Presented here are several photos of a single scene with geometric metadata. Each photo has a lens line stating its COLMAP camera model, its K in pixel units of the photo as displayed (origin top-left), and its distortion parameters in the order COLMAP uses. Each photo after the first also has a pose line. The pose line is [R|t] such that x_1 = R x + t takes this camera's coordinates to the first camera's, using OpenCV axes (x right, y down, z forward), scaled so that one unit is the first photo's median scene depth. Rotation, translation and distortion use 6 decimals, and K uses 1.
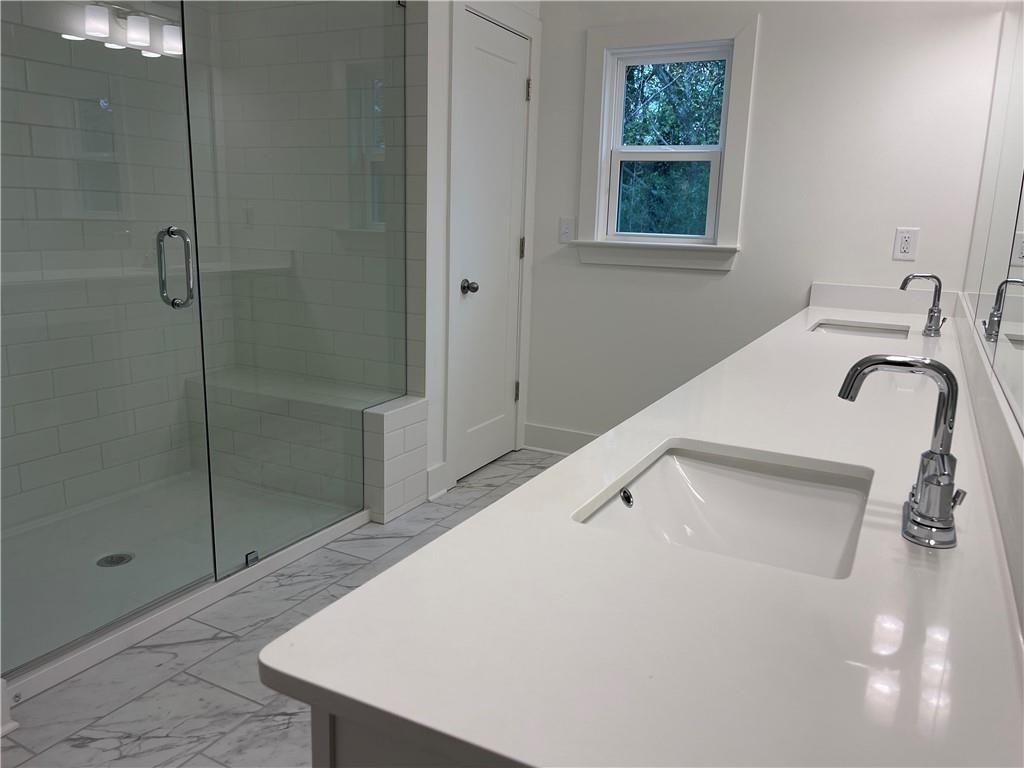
lens RADIAL K [[774.3, 0, 512.2], [0, 774.3, 382.8], [0, 0, 1]] dist [0.064401, -0.076877]
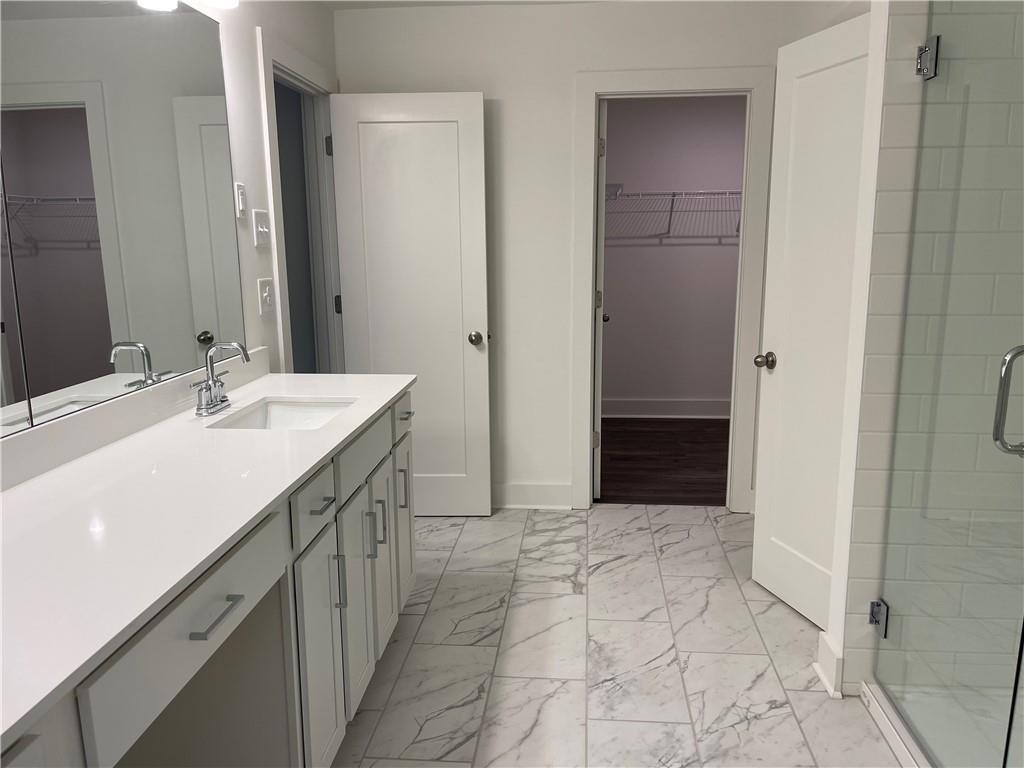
lens RADIAL K [[774.3, 0, 512.1], [0, 774.3, 384.5], [0, 0, 1]] dist [0.064401, -0.076877]
pose [[-0.920058, 0.054147, -0.388022, 0.306885], [-0.097521, 0.927579, 0.360676, -0.433319], [0.379450, 0.369683, -0.848146, 1.677524]]
